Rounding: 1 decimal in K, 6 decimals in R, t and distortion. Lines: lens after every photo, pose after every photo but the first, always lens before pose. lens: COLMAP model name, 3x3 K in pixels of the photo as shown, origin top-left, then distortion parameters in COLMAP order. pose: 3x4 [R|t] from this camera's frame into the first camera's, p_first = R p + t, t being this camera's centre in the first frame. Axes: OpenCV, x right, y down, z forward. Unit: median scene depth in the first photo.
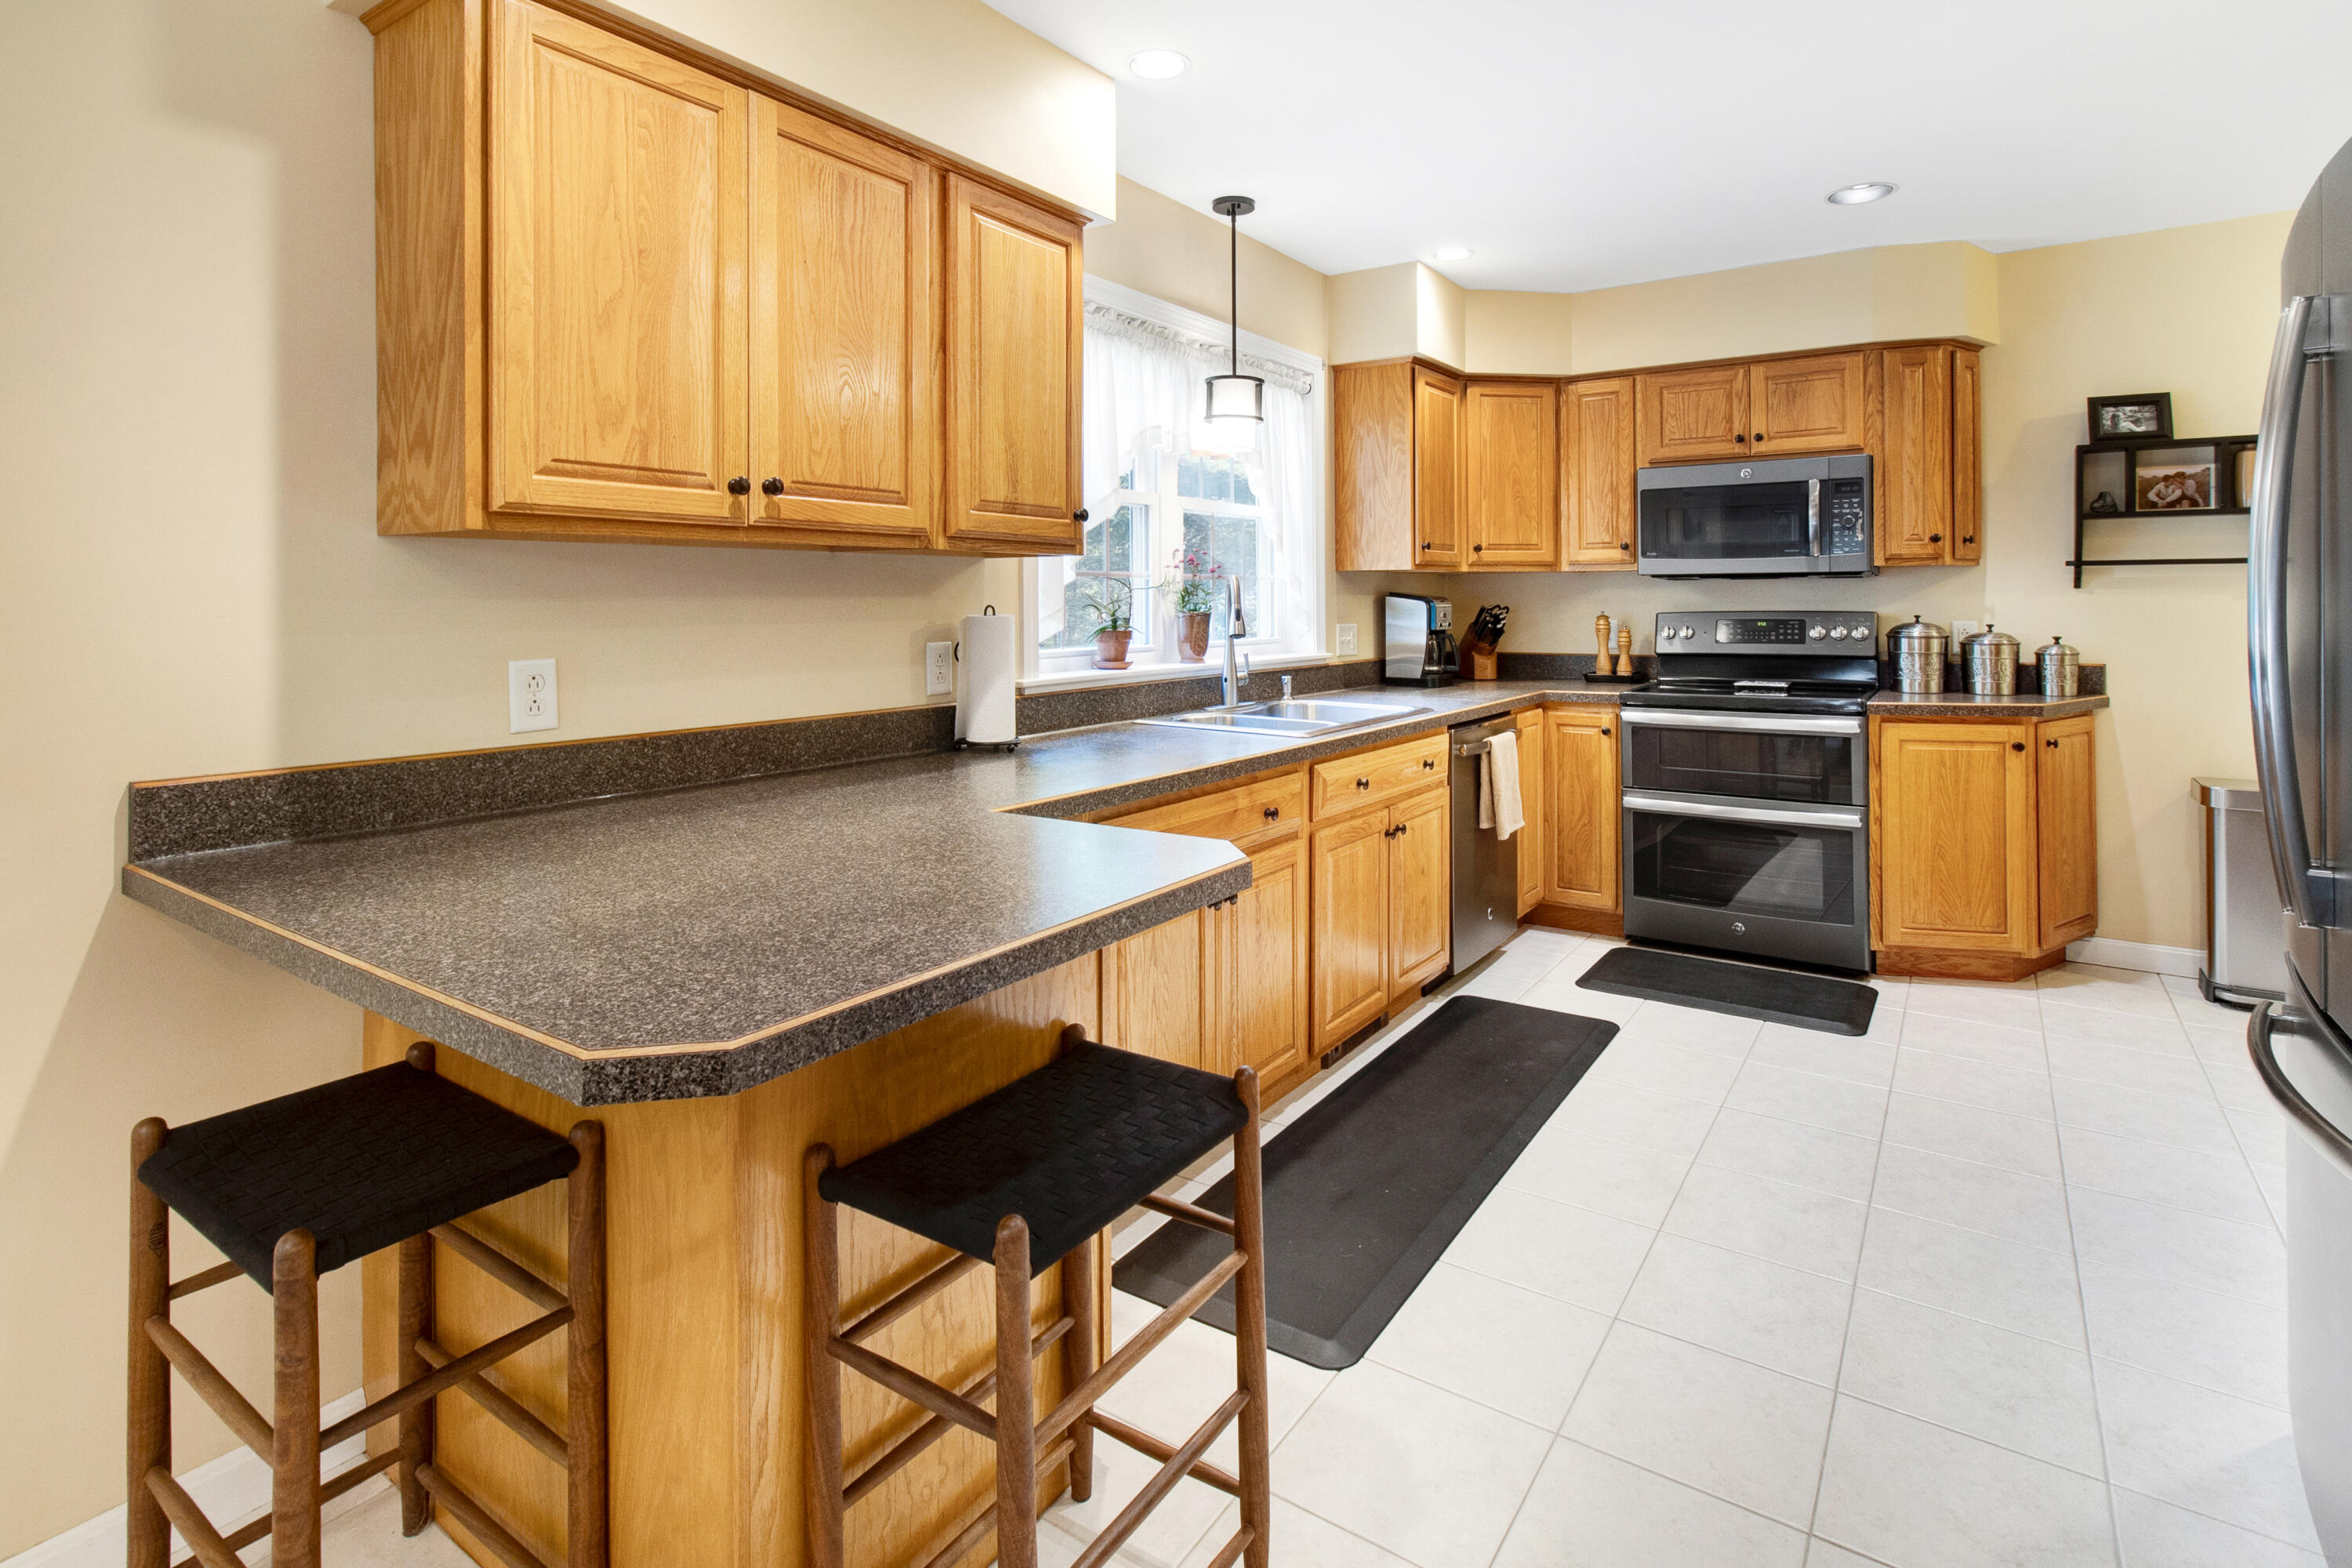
lens RADIAL K [[1135.7, 0, 1156.8], [0, 1135.7, 788.5], [0, 0, 1]] dist [0.006217, 0.000058]
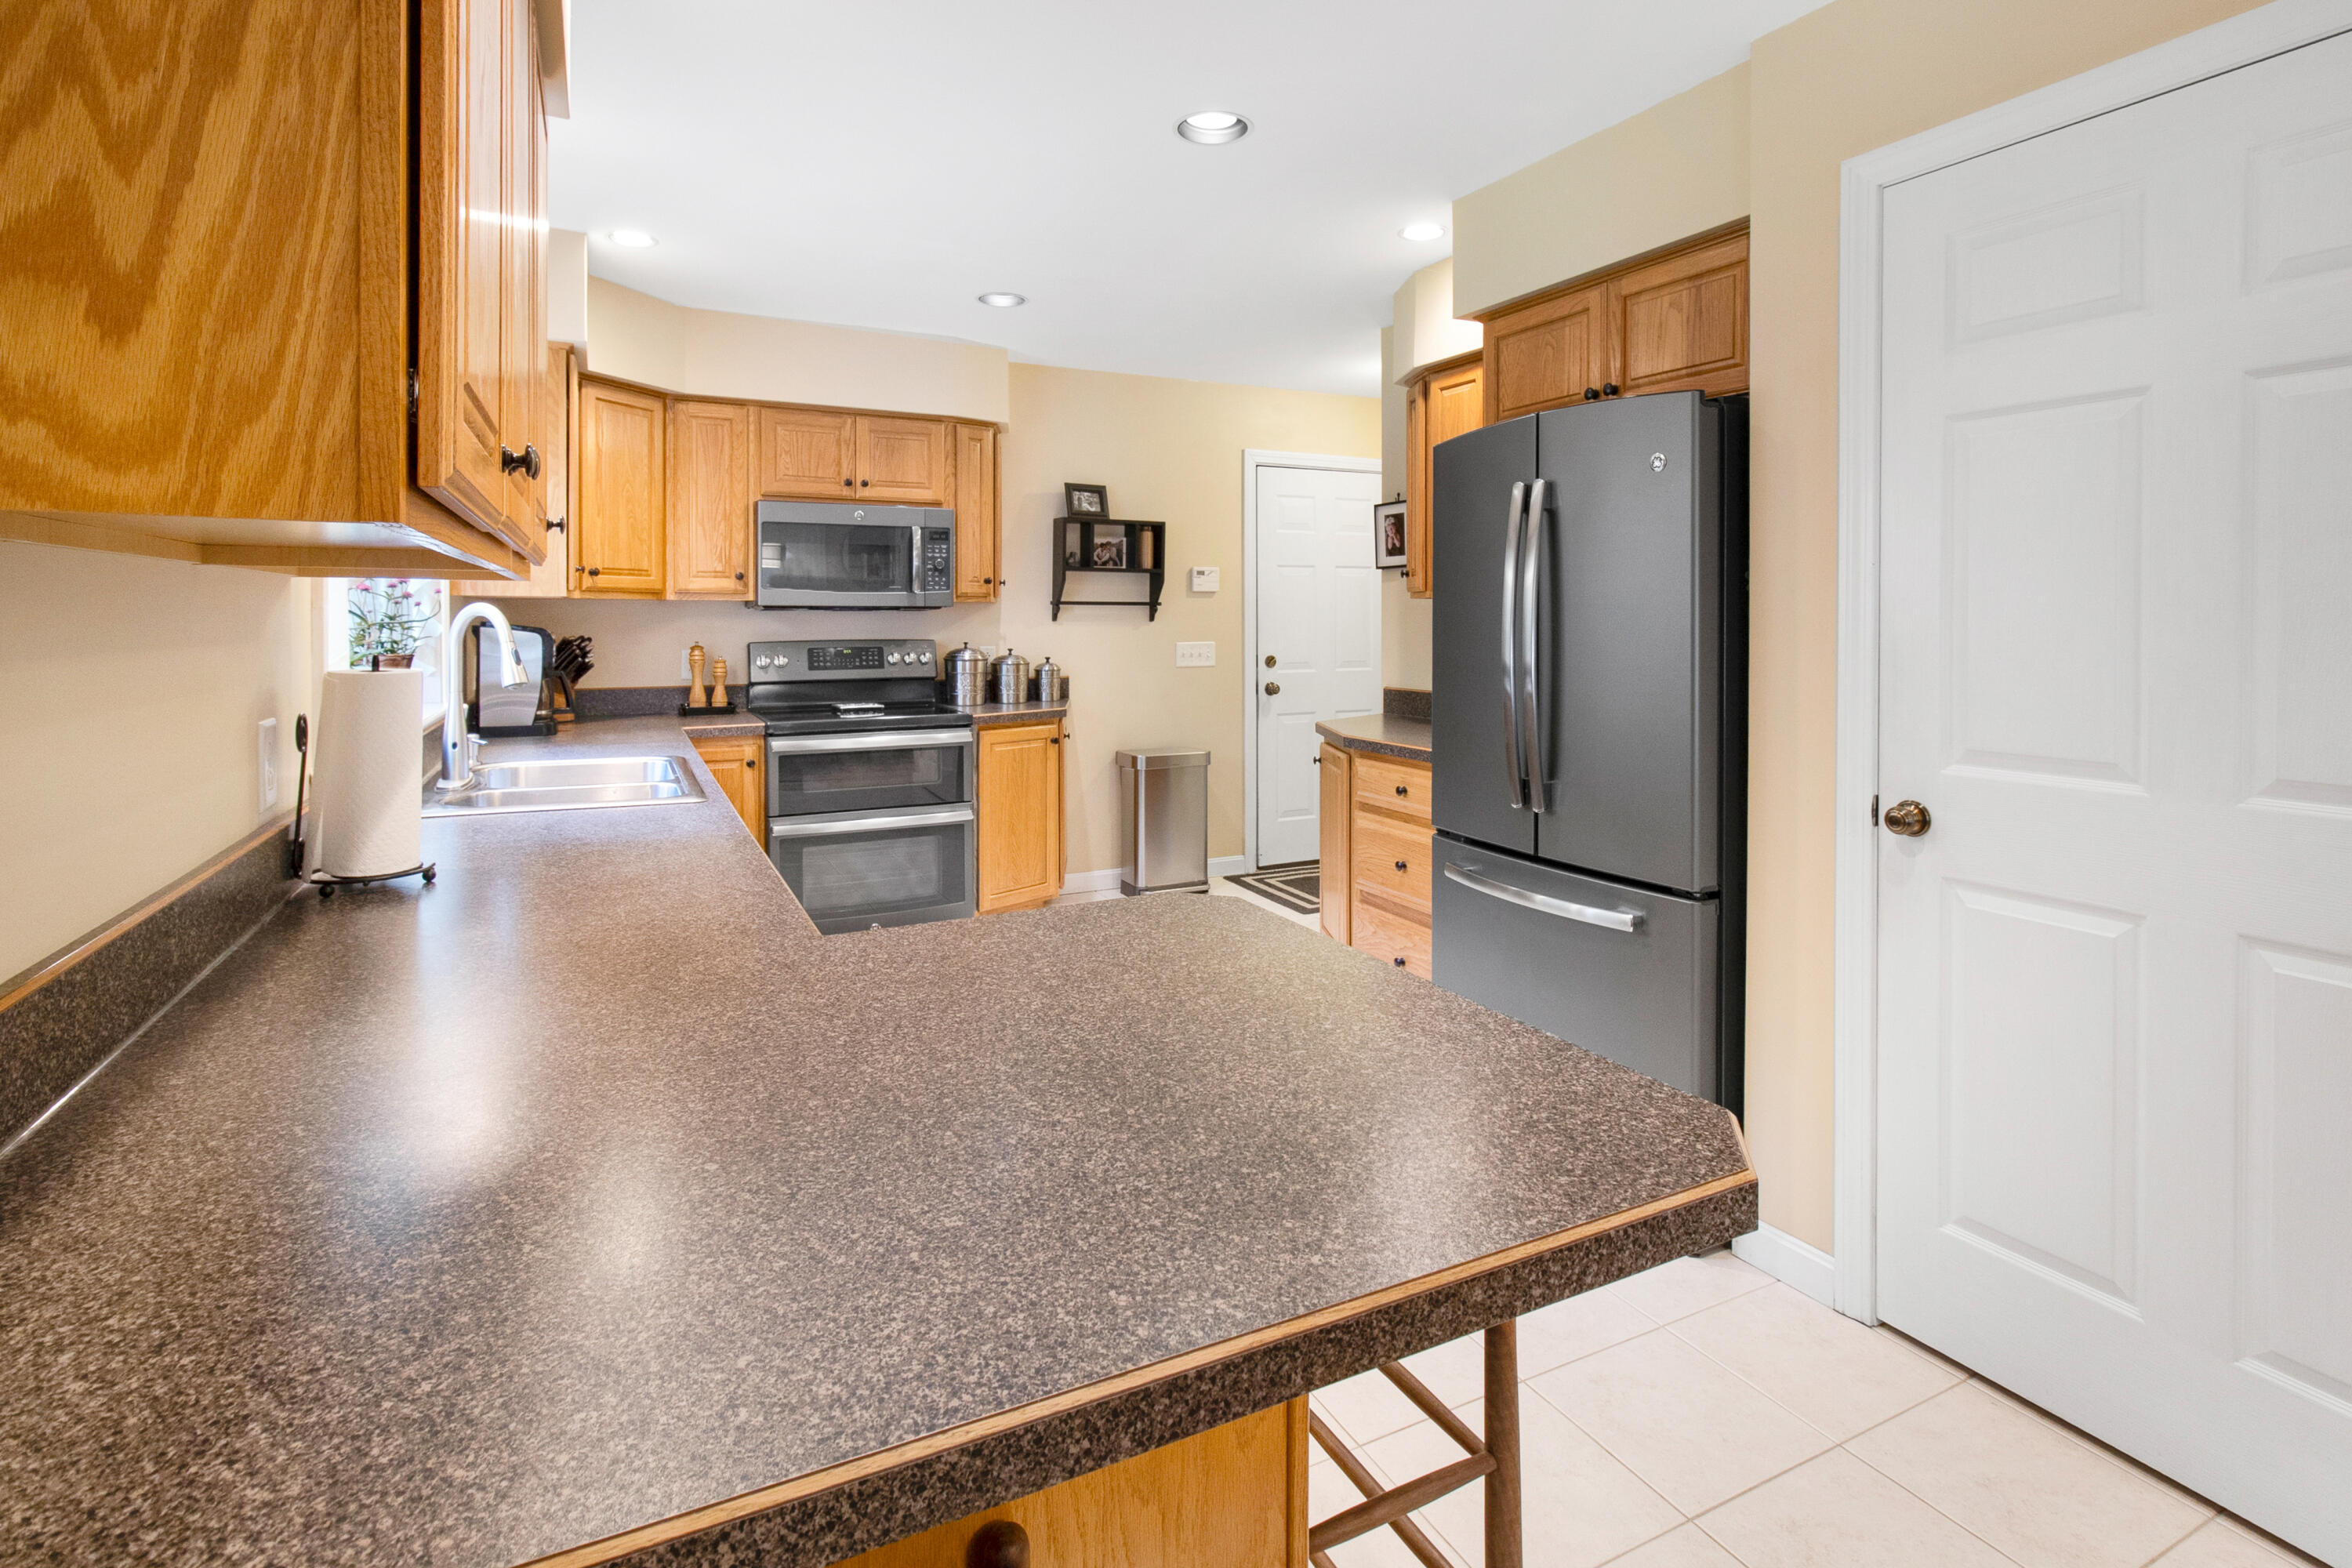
lens RADIAL K [[1135.7, 0, 1158.2], [0, 1135.7, 784.6], [0, 0, 1]] dist [0.006217, 0.000058]
pose [[0.487859, -0.122707, 0.864255, -0.310086], [0.143146, 0.987914, 0.059460, -0.044287], [-0.861105, 0.094706, 0.499528, 0.228418]]
